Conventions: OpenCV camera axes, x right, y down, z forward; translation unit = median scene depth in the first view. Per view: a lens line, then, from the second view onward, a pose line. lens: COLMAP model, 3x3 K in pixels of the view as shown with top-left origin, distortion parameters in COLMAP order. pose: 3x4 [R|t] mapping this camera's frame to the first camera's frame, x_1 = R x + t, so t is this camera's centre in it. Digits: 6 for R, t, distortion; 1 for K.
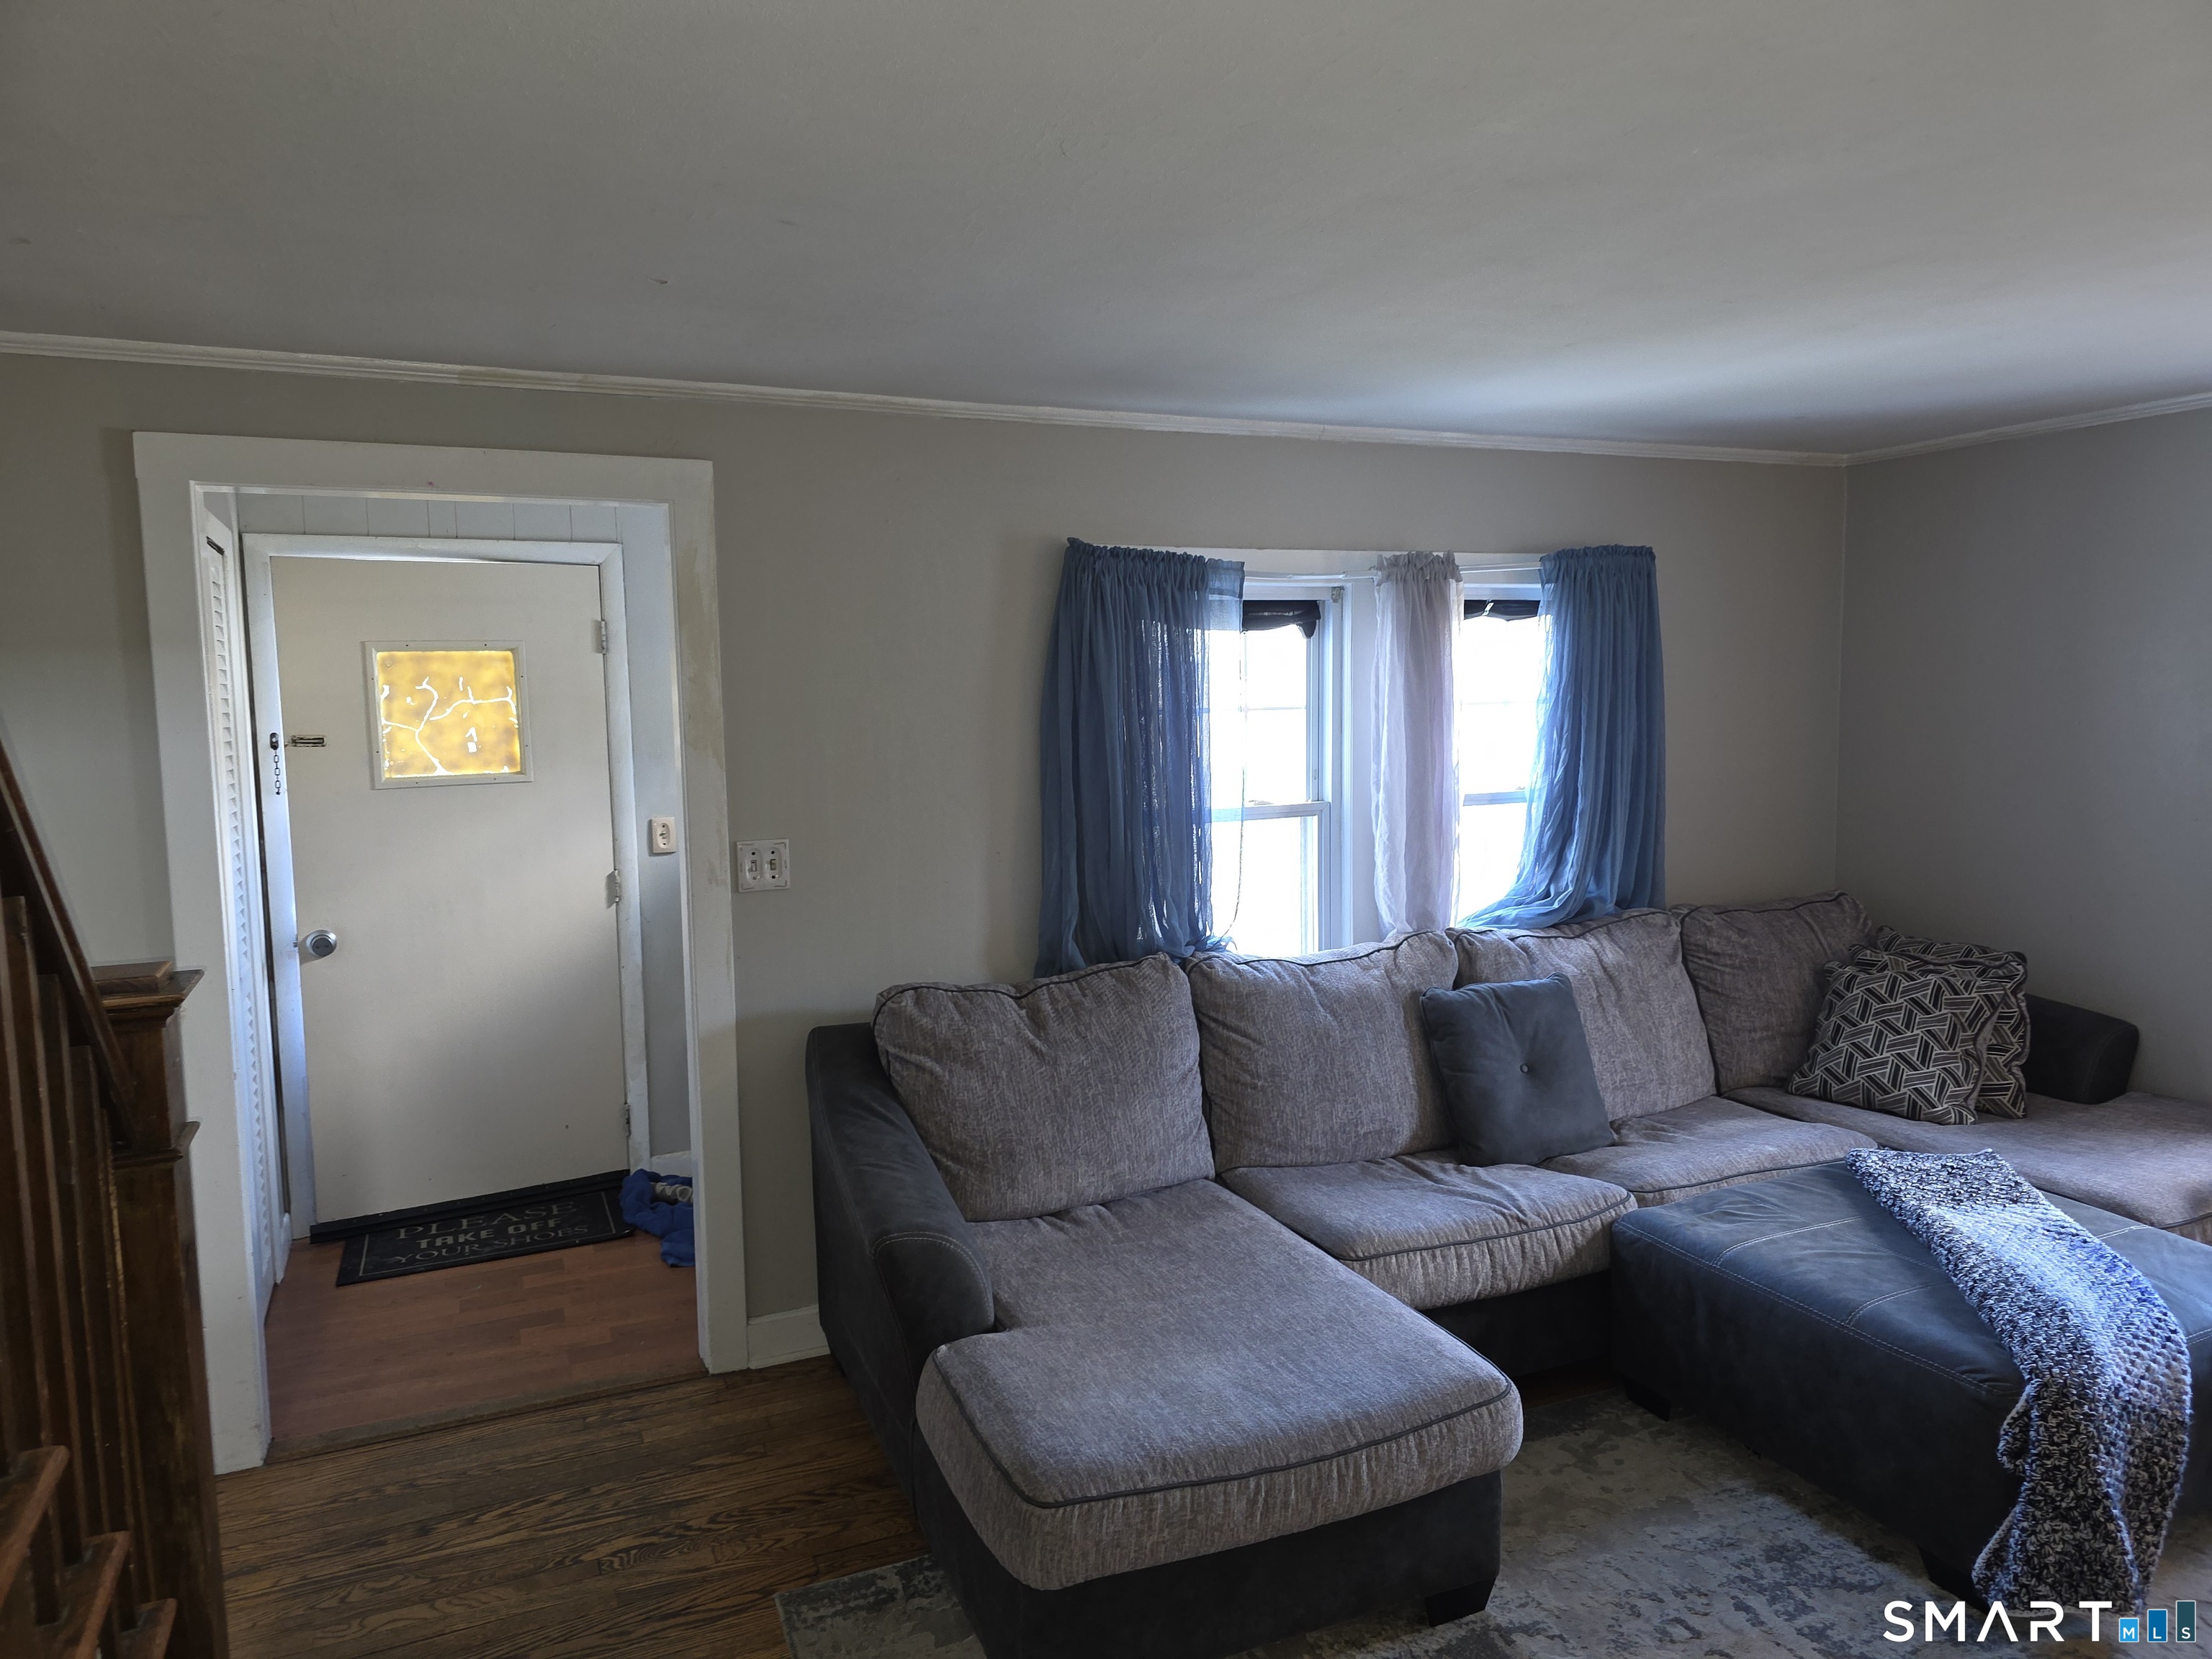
lens RADIAL K [[1506.1, 0, 1113.1], [0, 1506.1, 805.5], [0, 0, 1]] dist [0.047250, -0.044323]
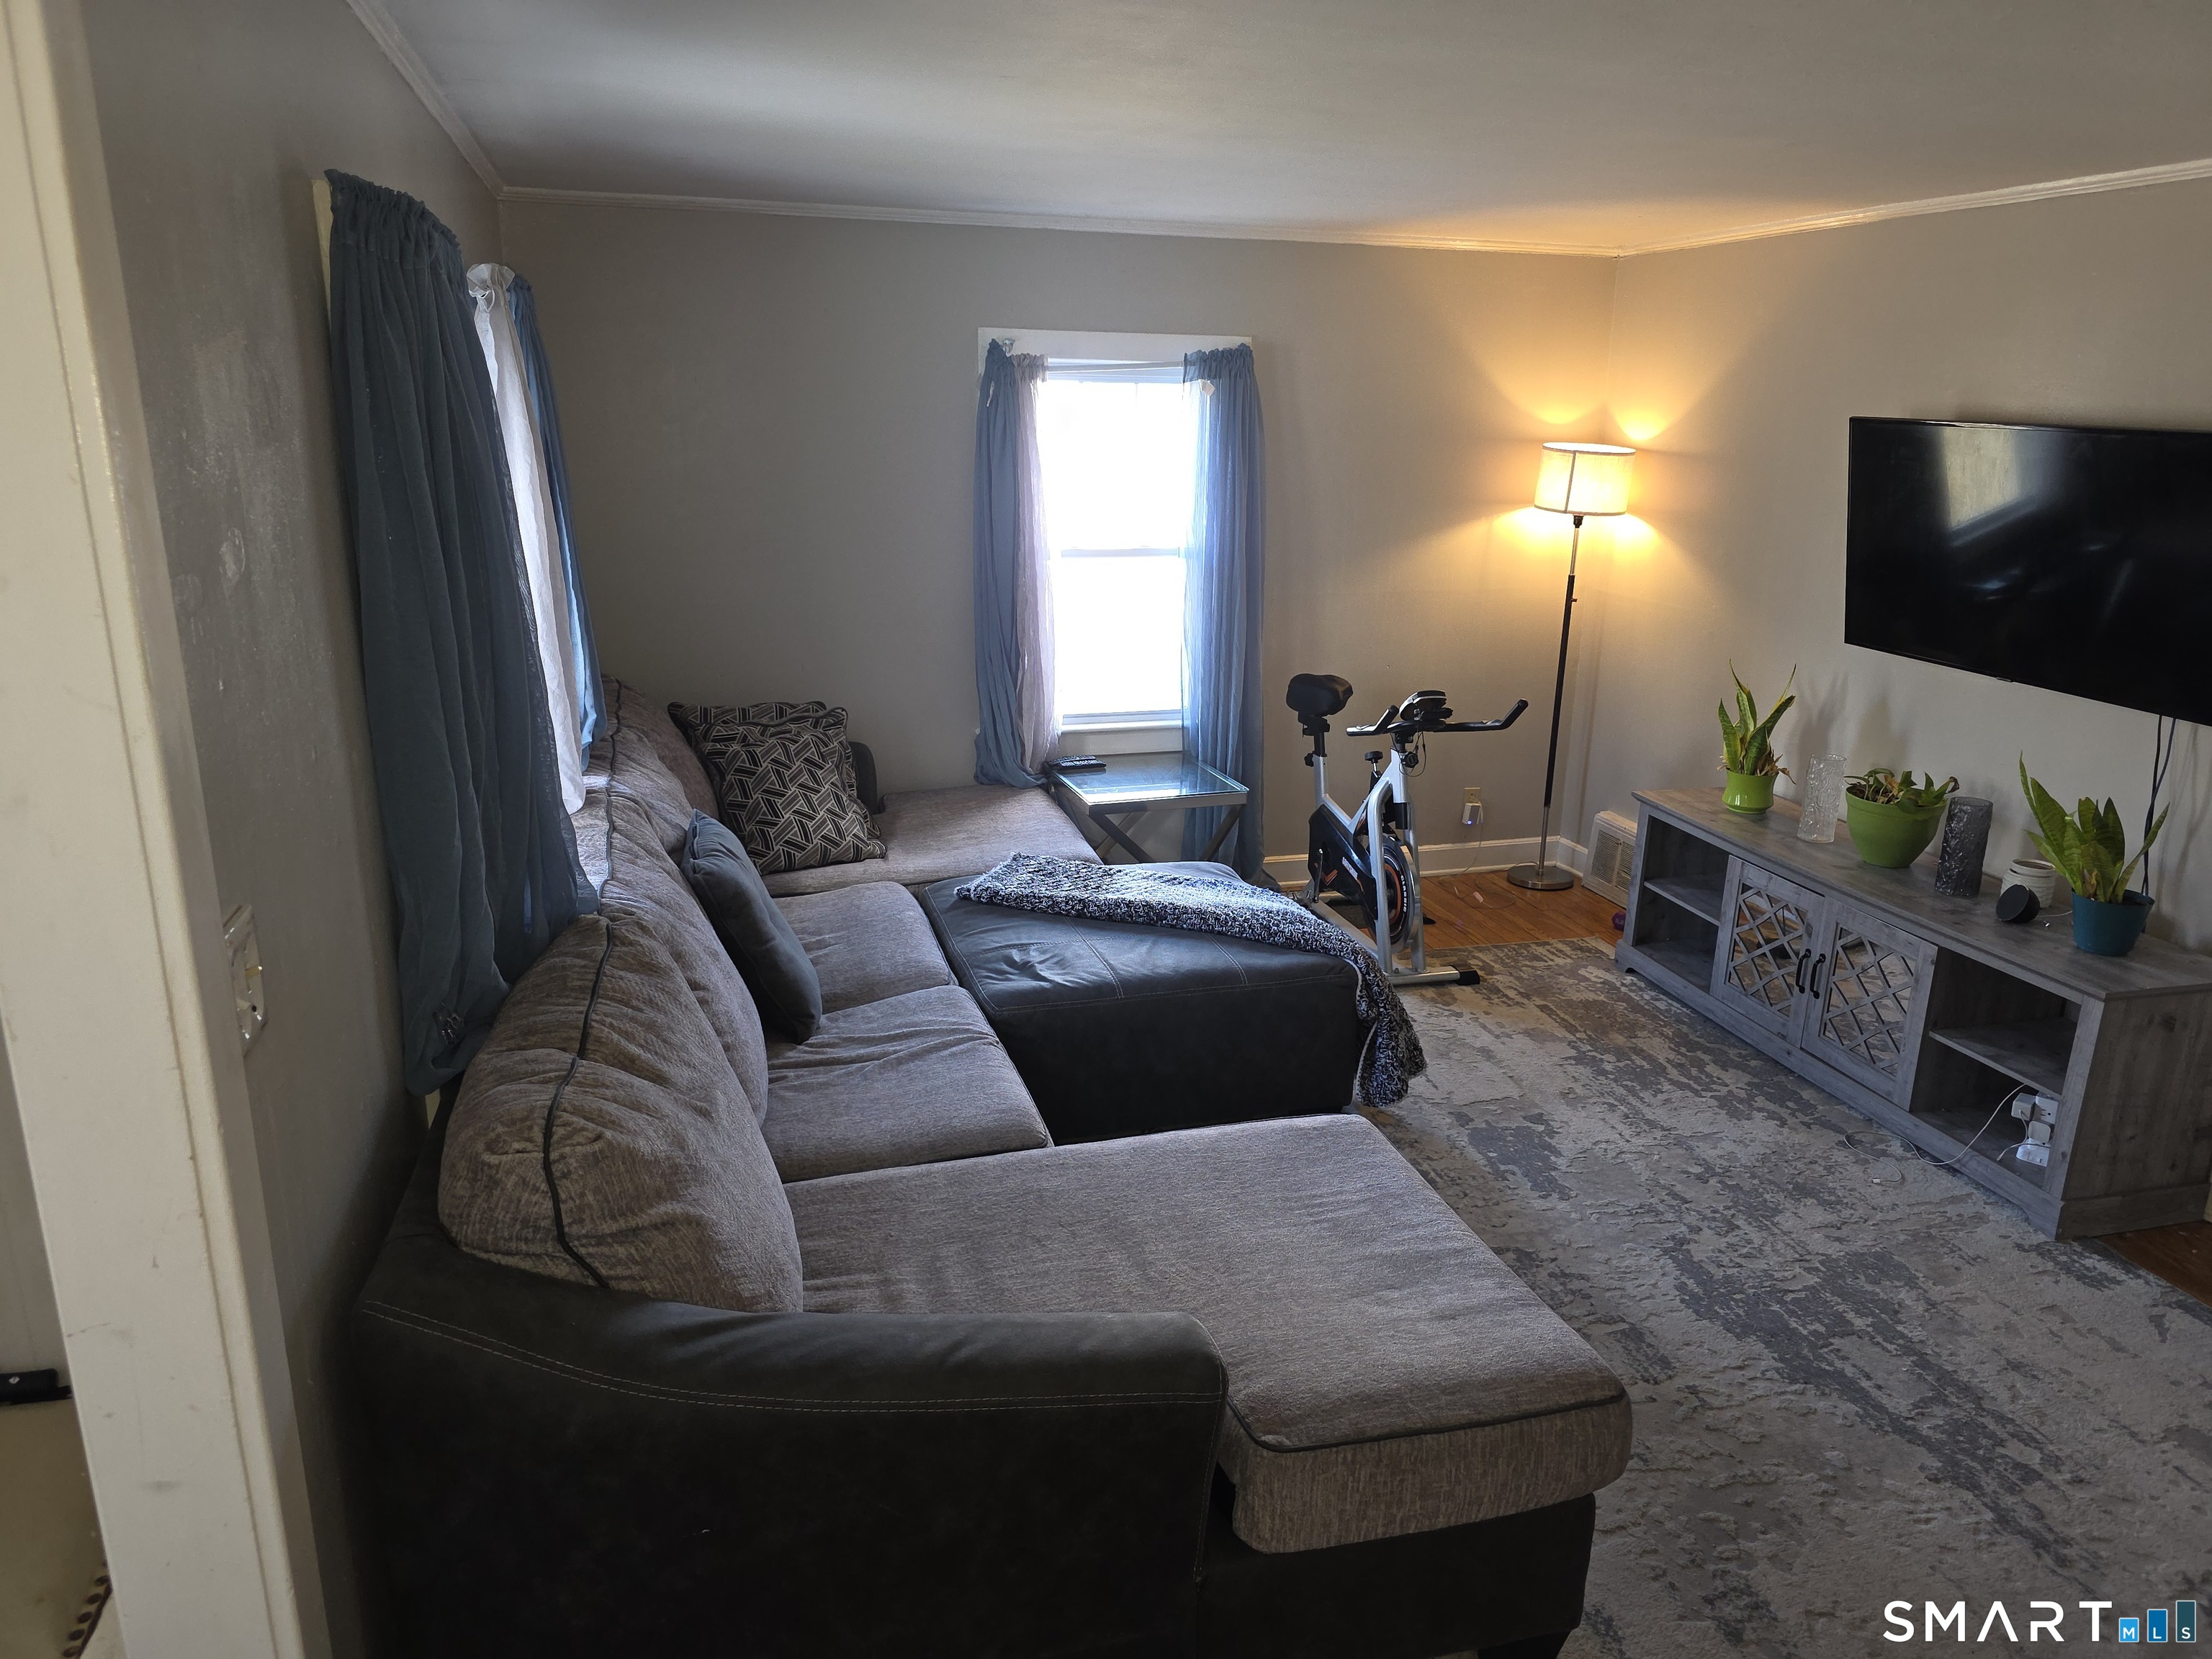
lens RADIAL K [[1490.7, 0, 1123.3], [0, 1490.7, 834.8], [0, 0, 1]] dist [0.063237, -0.072434]
pose [[0.132972, -0.250970, 0.958818, -0.580360], [0.073522, 0.967241, 0.242978, -0.075576], [-0.988389, 0.038185, 0.147068, 0.760651]]
